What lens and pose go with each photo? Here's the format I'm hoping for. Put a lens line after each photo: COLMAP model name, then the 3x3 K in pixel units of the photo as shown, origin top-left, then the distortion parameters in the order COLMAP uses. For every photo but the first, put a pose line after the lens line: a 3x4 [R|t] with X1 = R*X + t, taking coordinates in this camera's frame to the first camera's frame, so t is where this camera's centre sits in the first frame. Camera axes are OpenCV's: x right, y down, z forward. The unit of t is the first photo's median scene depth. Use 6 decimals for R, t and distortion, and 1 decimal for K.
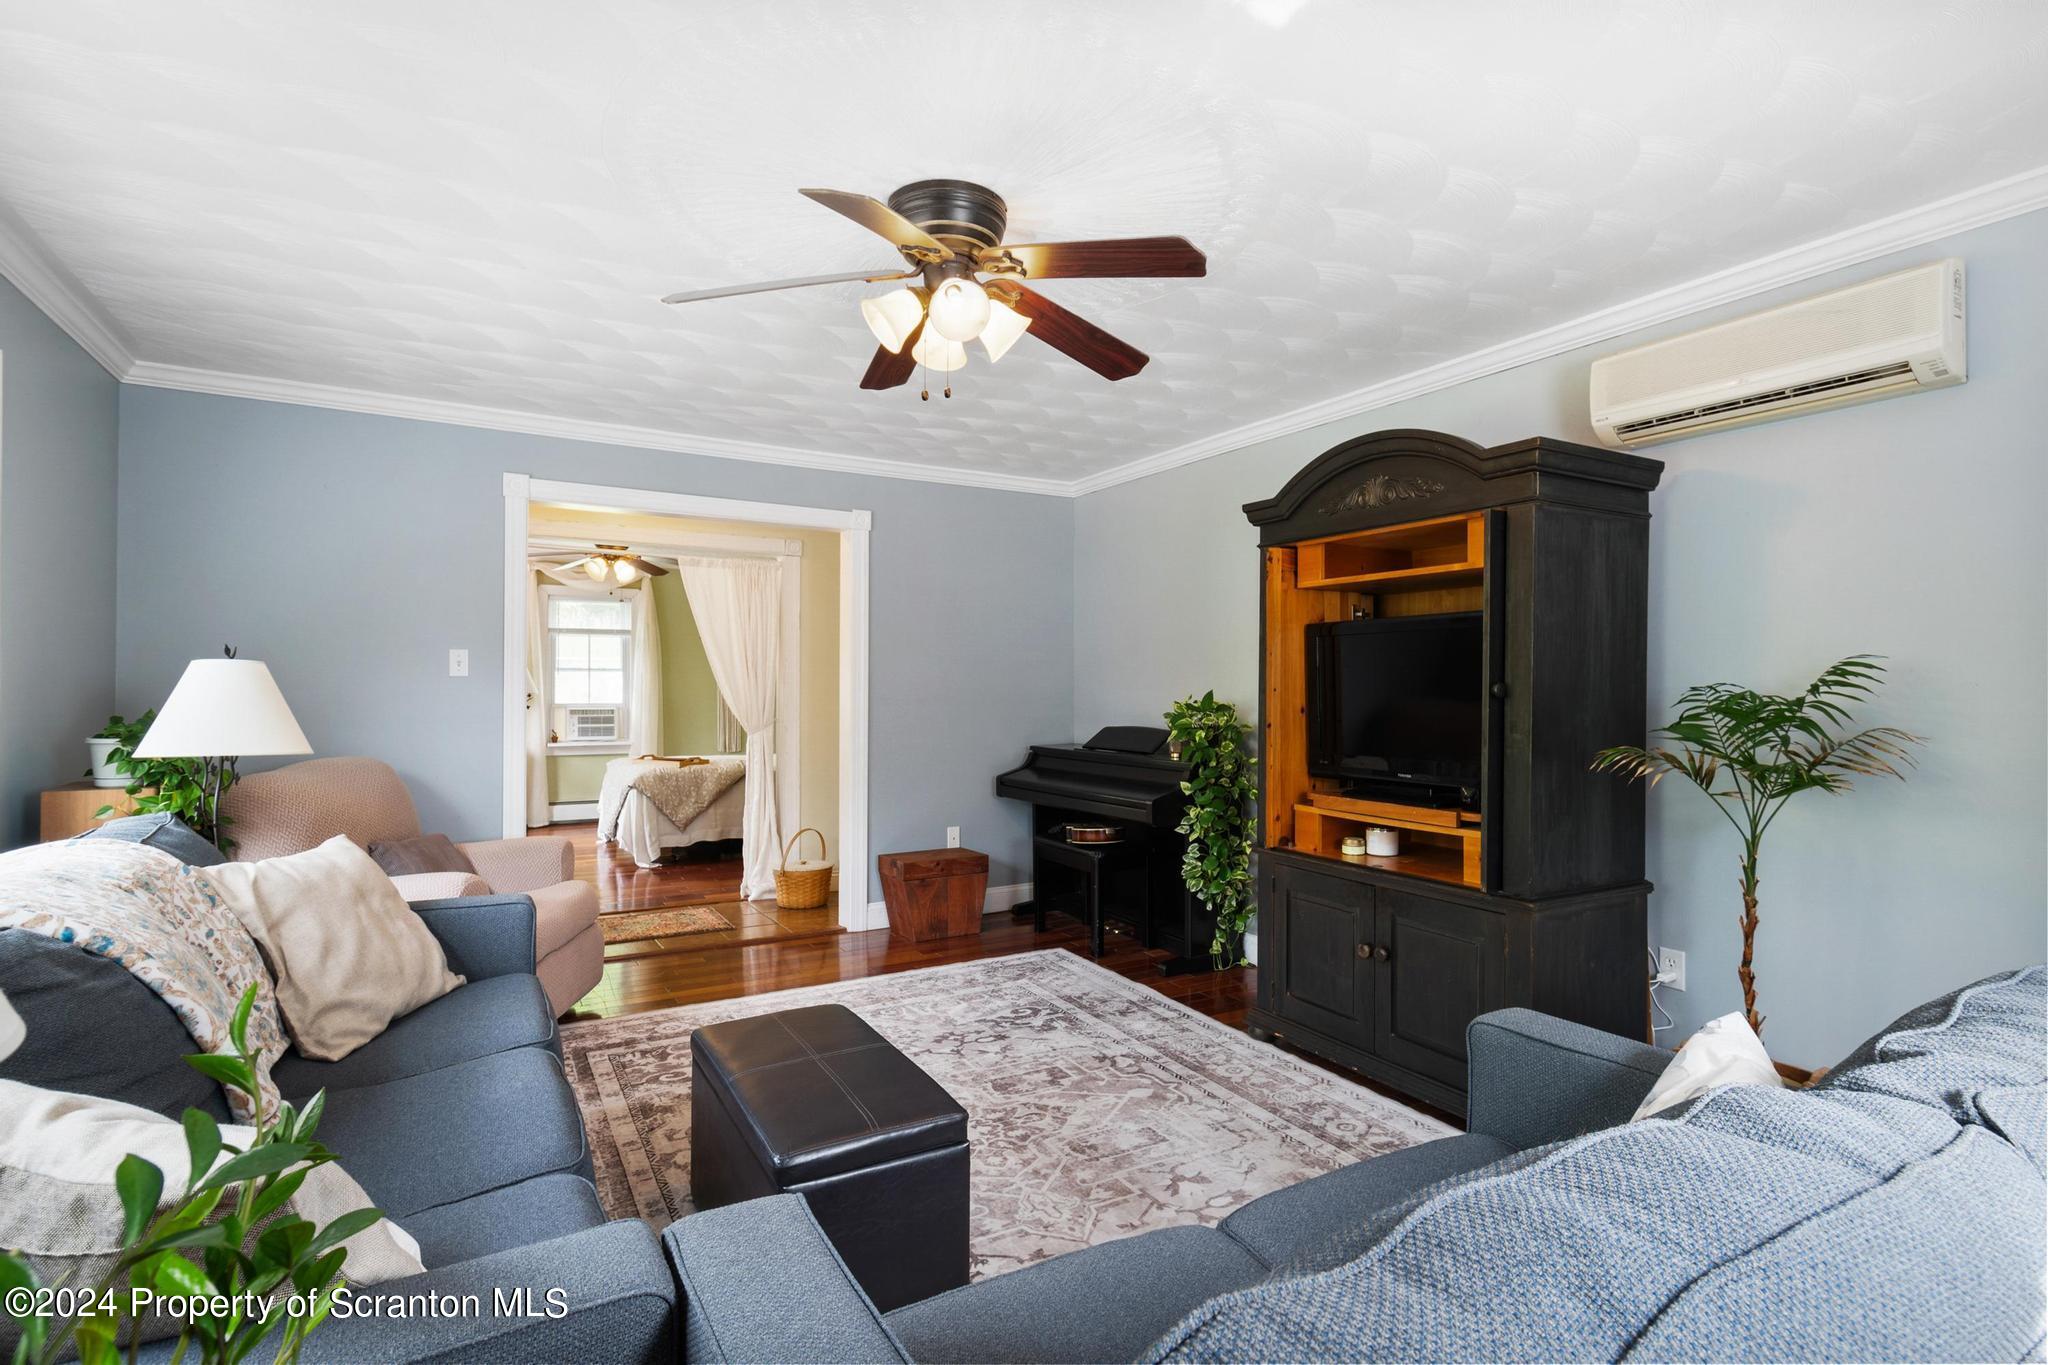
lens RADIAL K [[1009.4, 0, 1044.3], [0, 1009.4, 690.8], [0, 0, 1]] dist [0.004114, 0.000139]
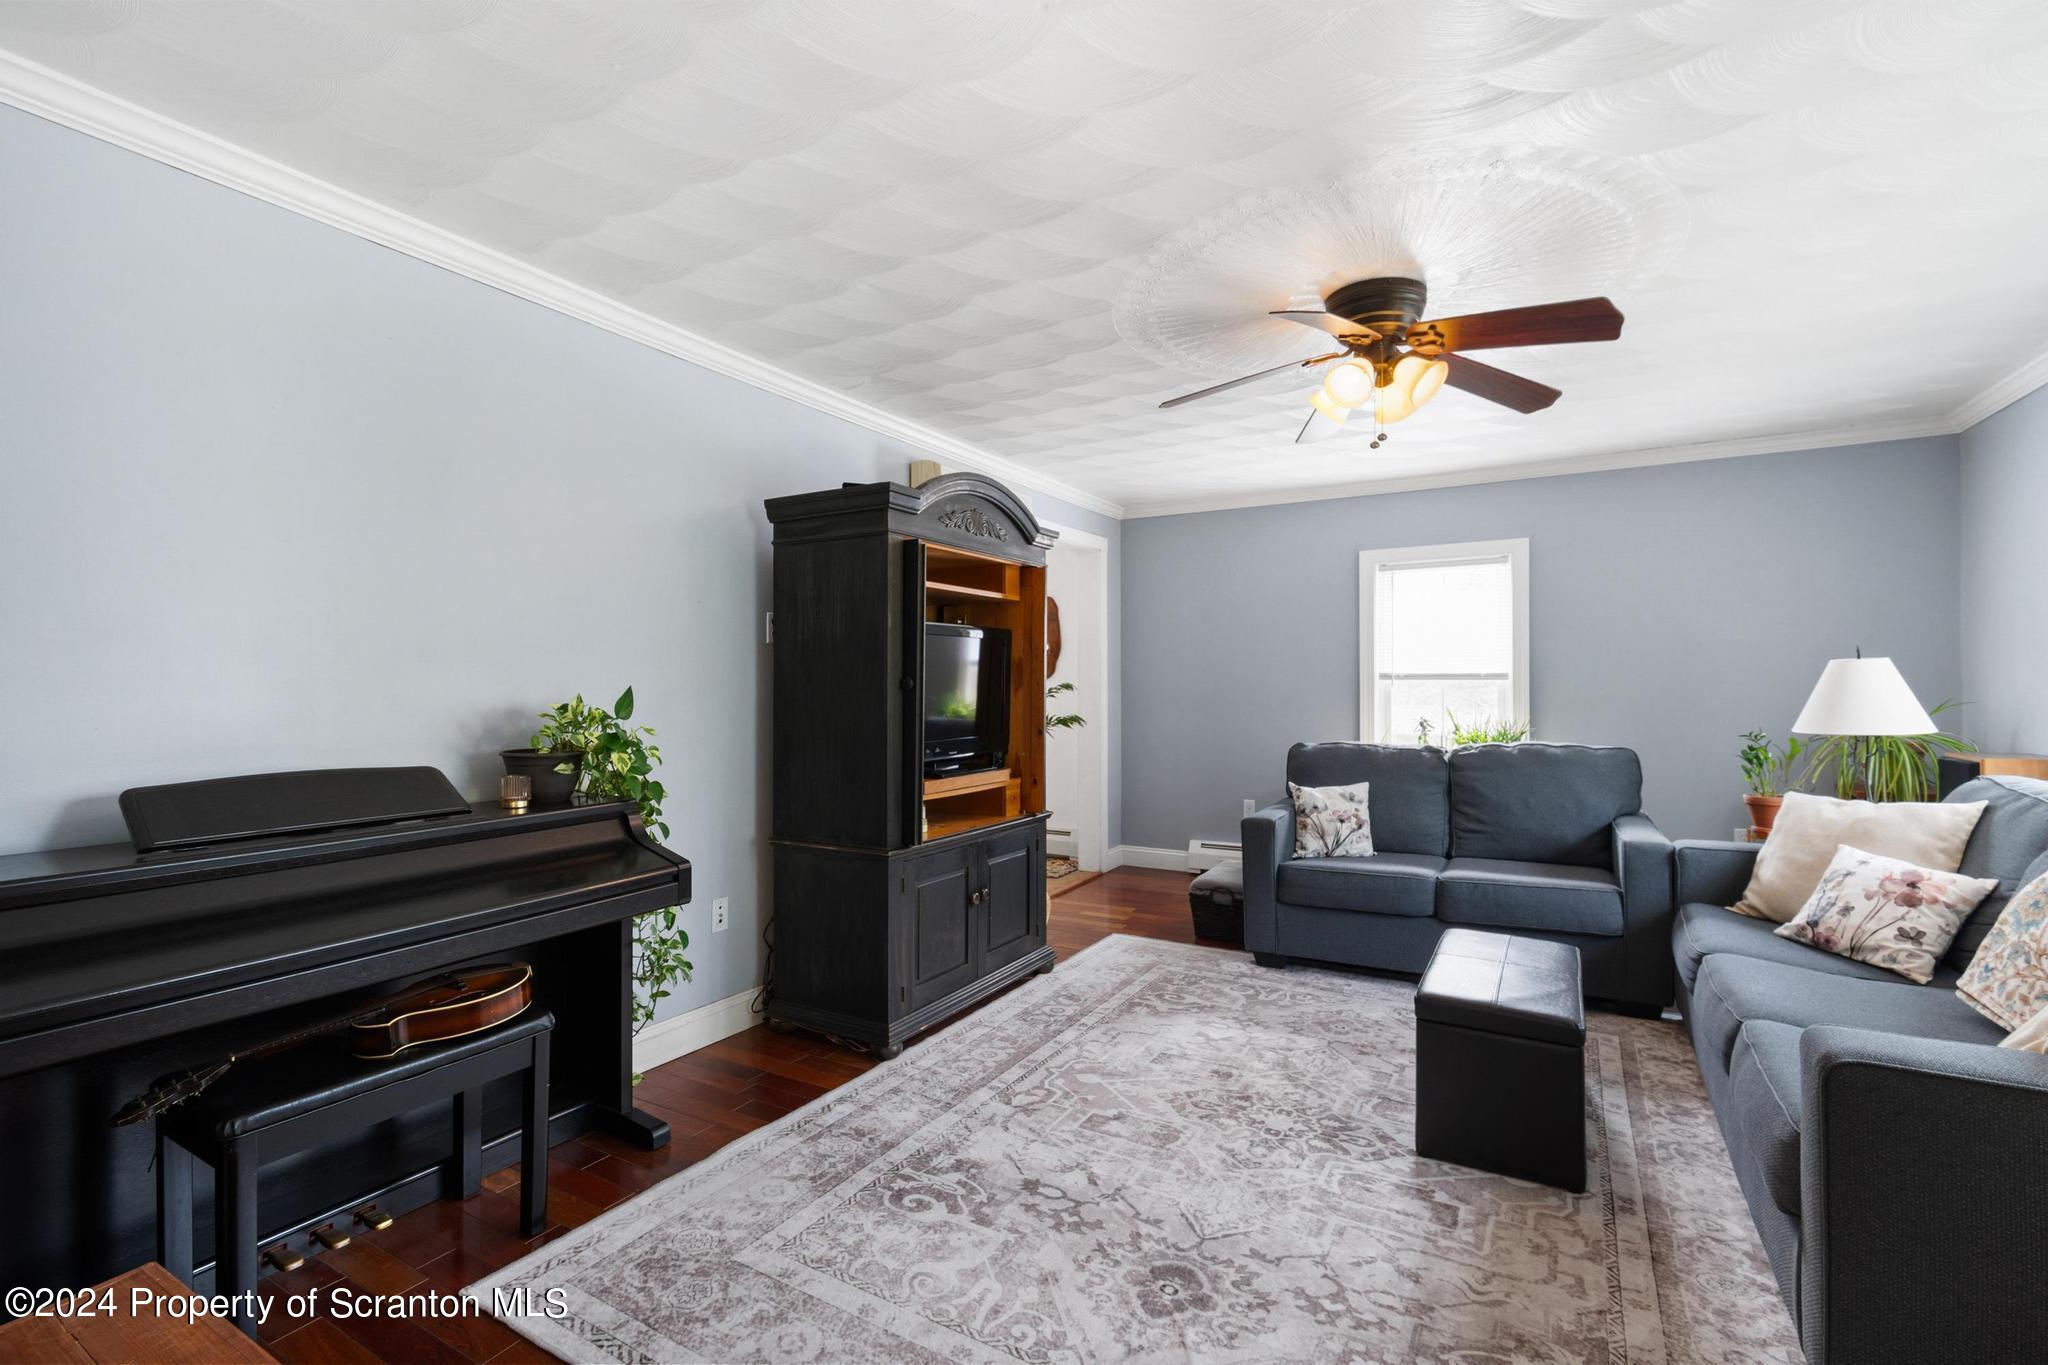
lens RADIAL K [[905.9, 0, 1035.7], [0, 905.9, 682.9], [0, 0, 1]] dist [0.010851, -0.004464]
pose [[-0.497282, -0.000077, 0.867589, -0.549420], [0.006044, 0.999975, 0.003553, -0.003691], [-0.867568, 0.007011, -0.497269, 1.224108]]
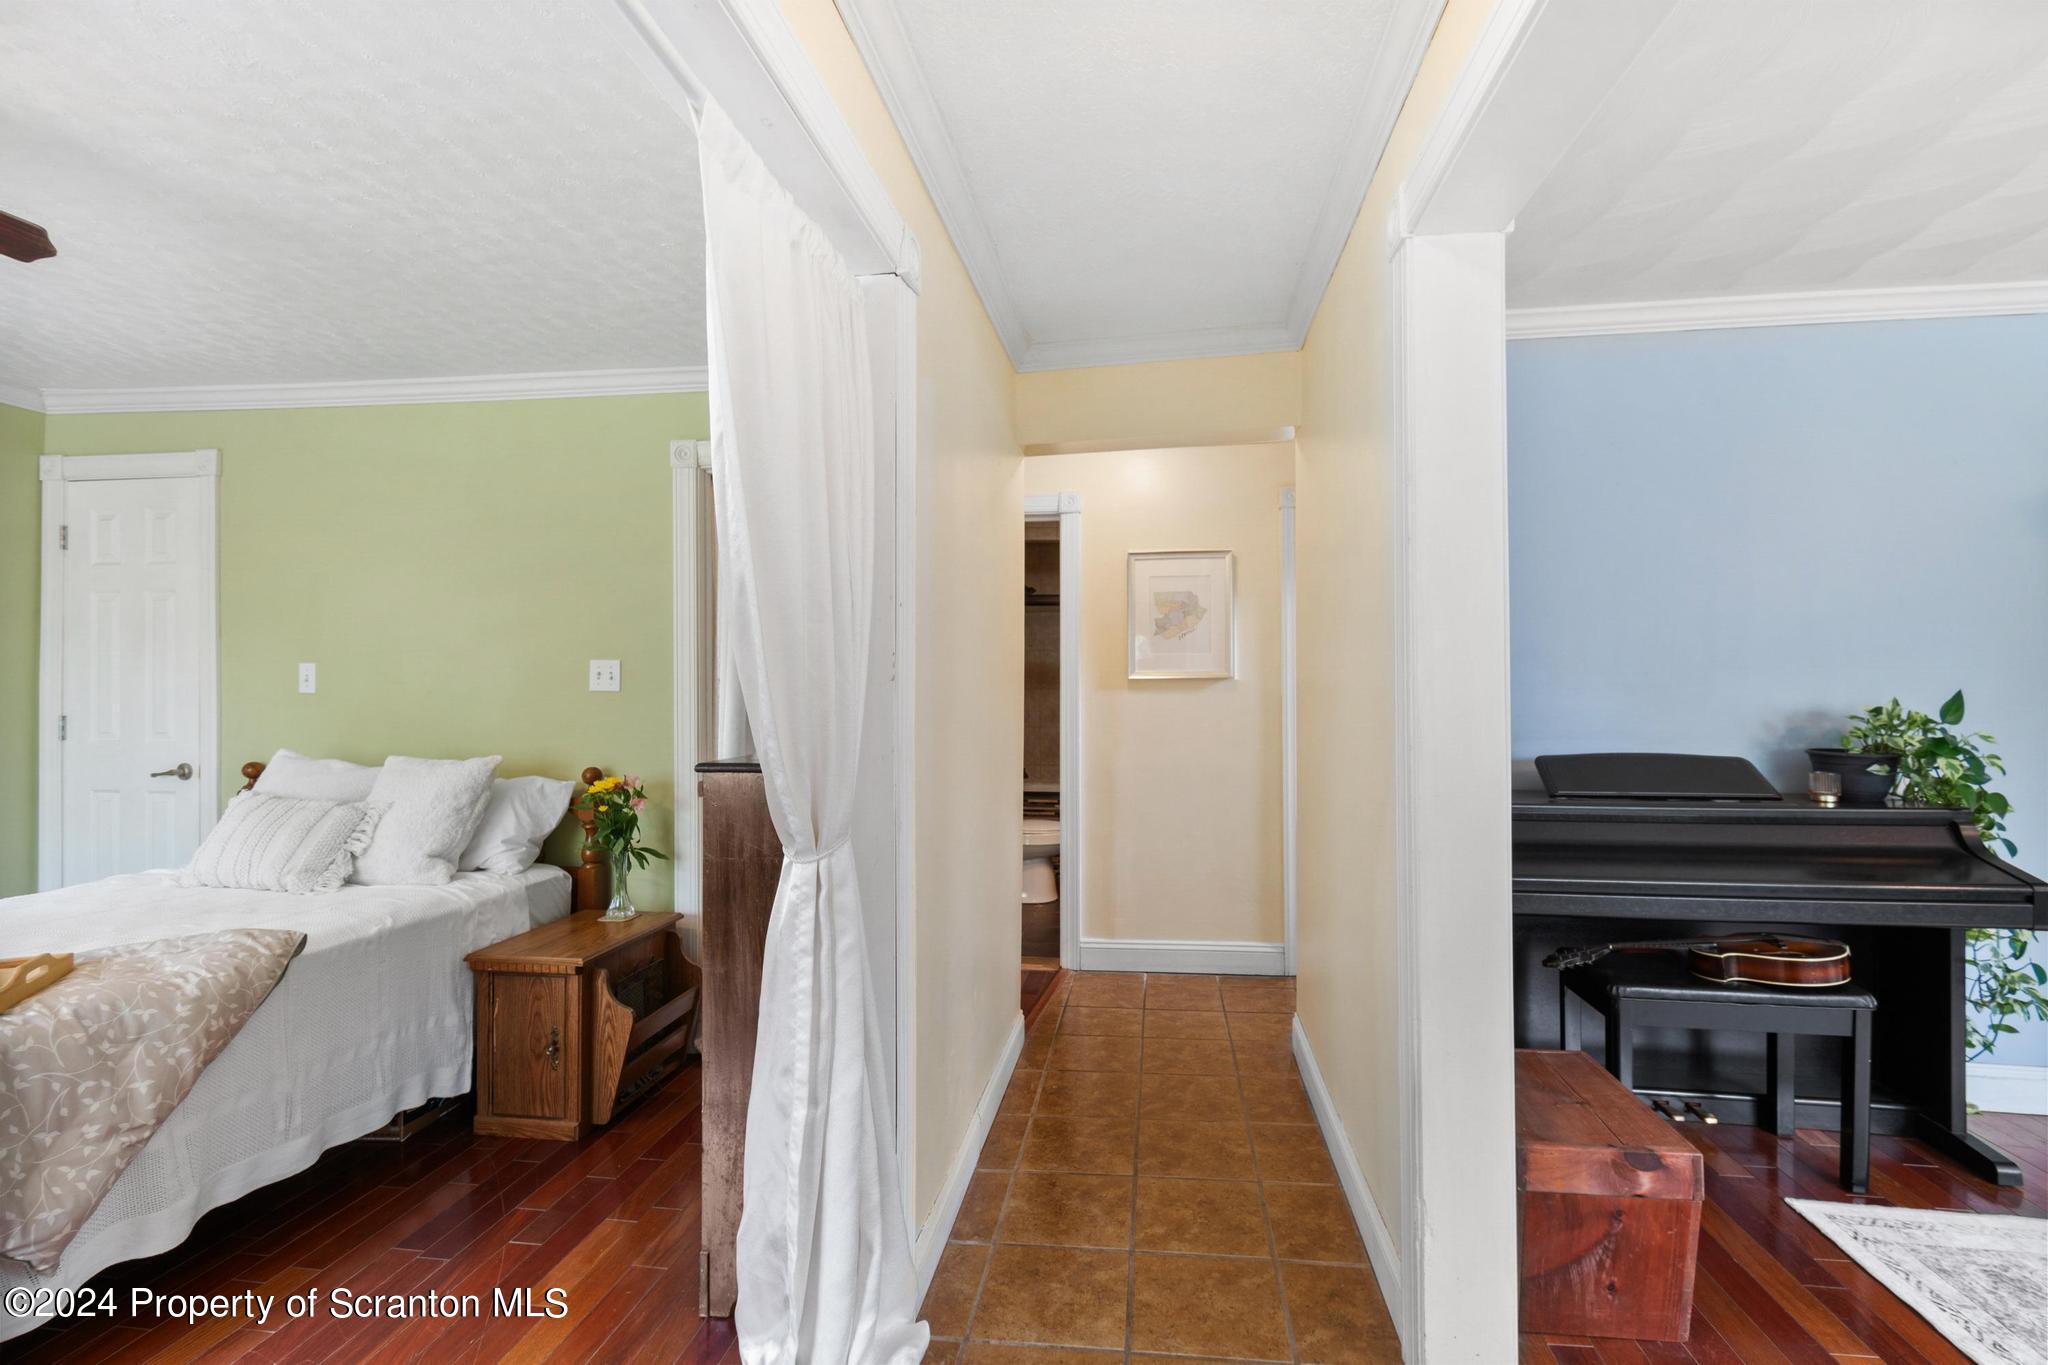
lens RADIAL K [[905.9, 0, 1032.3], [0, 905.9, 681.1], [0, 0, 1]] dist [0.010851, -0.004464]
pose [[0.622869, 0.001386, 0.782325, -0.725072], [0.006948, 0.999949, -0.007303, -0.006648], [-0.782295, 0.009985, 0.622828, 1.261540]]
